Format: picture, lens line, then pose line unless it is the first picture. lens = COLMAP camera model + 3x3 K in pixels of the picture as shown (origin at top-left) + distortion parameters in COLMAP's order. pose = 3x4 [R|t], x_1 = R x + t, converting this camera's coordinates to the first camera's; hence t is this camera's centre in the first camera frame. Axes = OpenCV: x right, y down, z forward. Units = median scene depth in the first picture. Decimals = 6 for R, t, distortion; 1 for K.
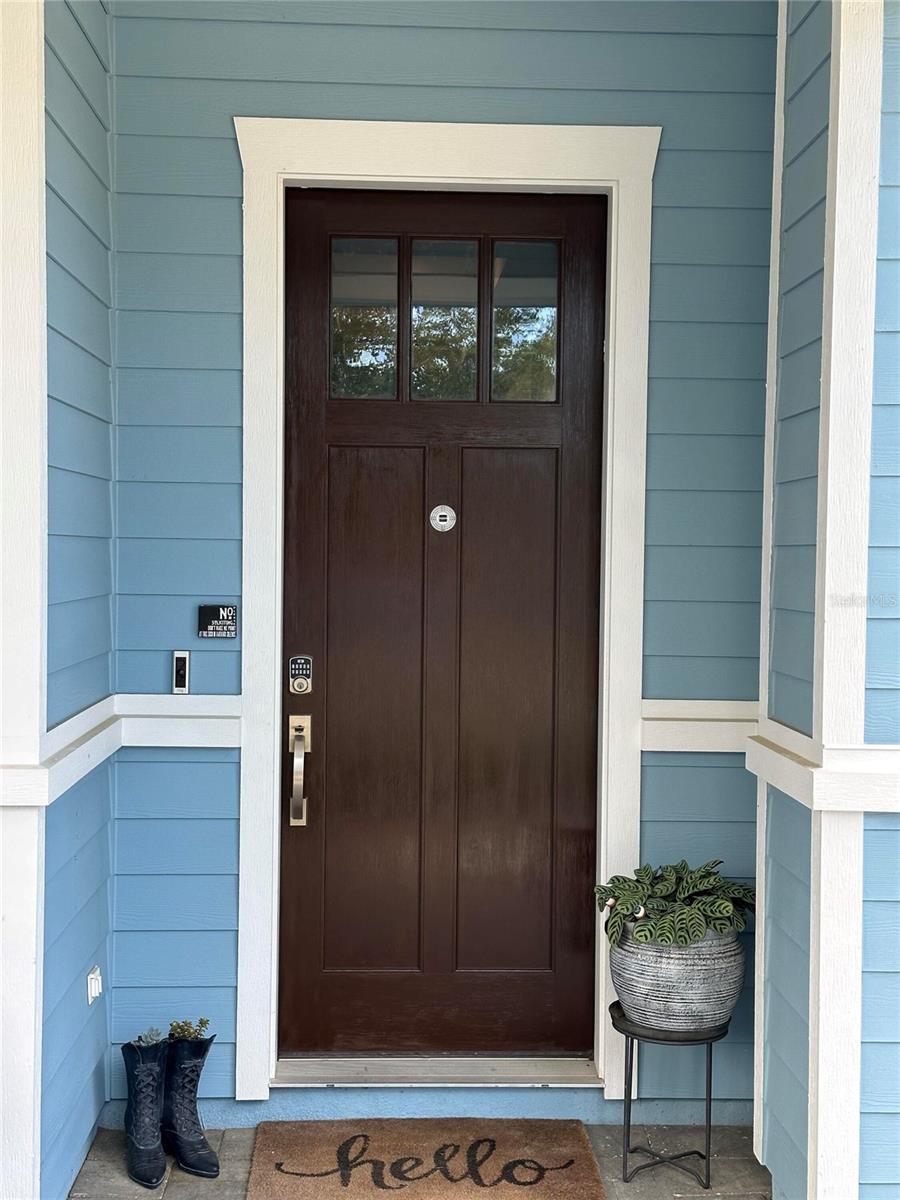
lens RADIAL K [[1717.5, 0, 450.0], [0, 1717.5, 600.0], [0, 0, 1]] dist [0.131740, -0.107710]
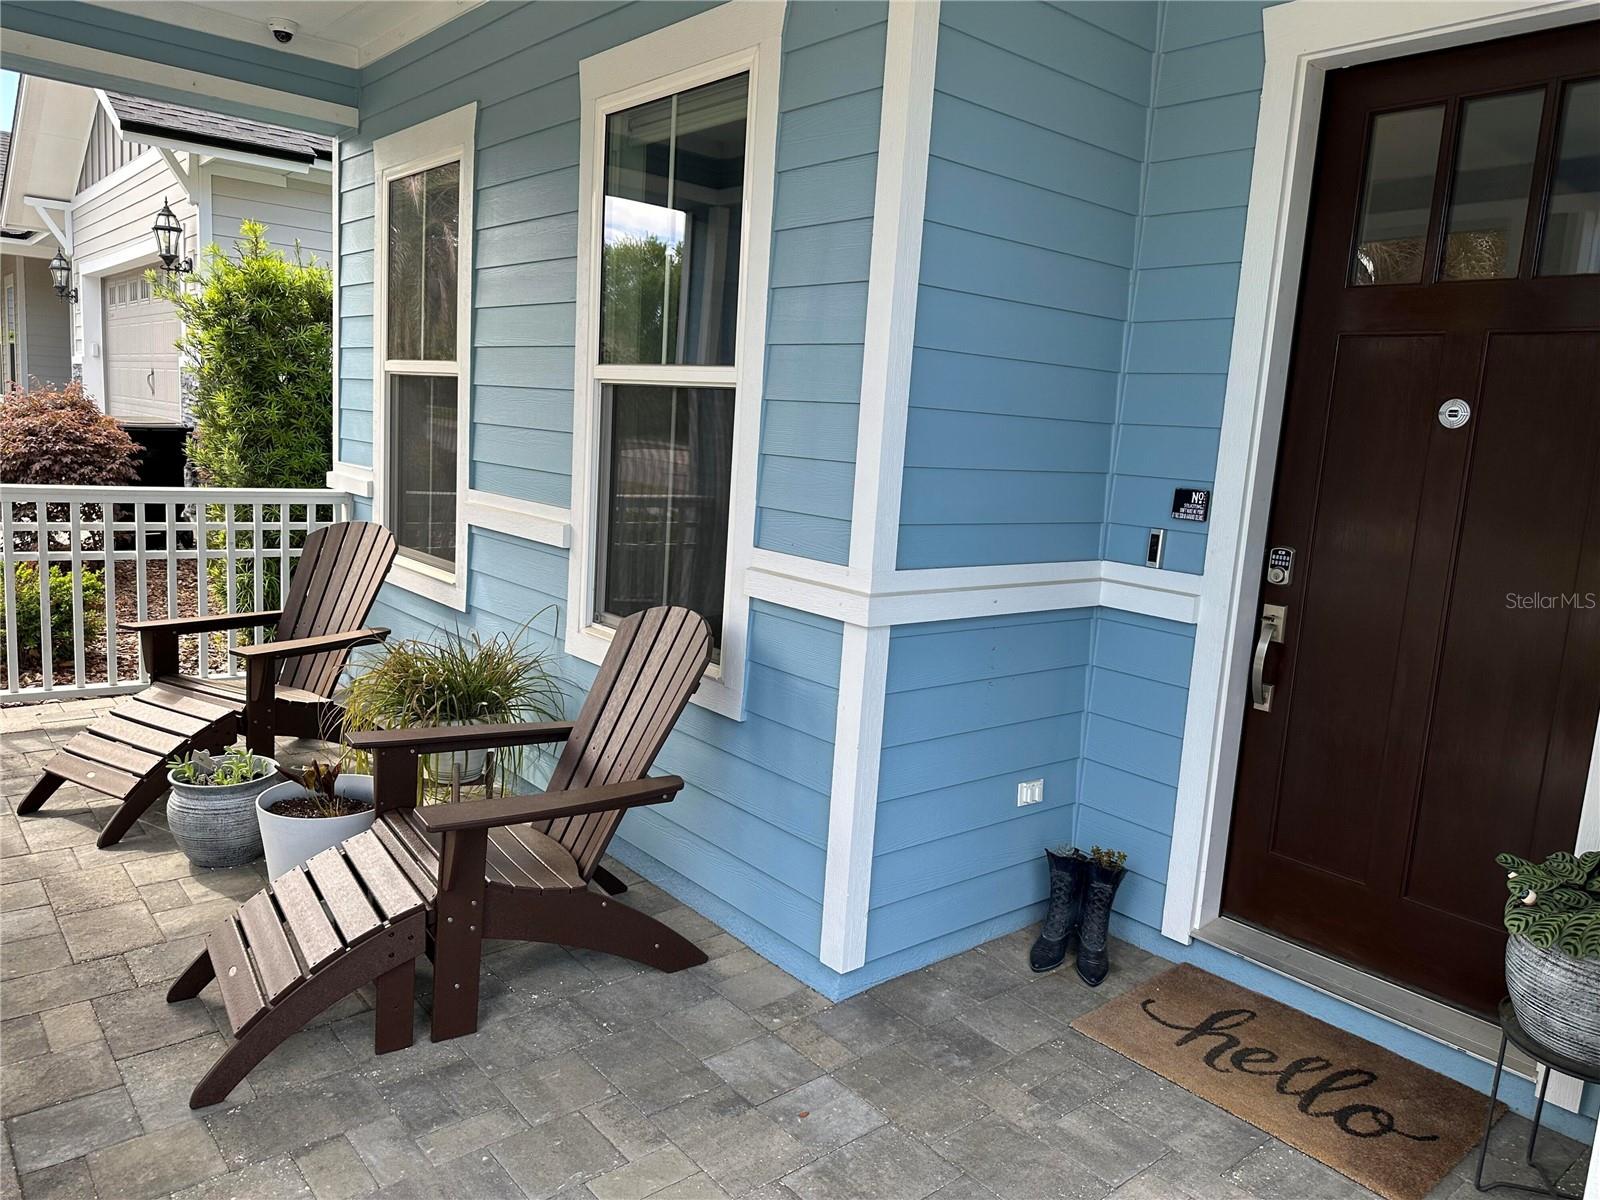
lens RADIAL K [[1132.9, 0, 800.0], [0, 1132.9, 600.0], [0, 0, 1]] dist [0.043370, -0.050906]
pose [[0.608806, 0.149594, -0.779087, 0.278754], [-0.084692, 0.988704, 0.123661, 0.004181], [0.788785, -0.009303, 0.614598, 0.372129]]
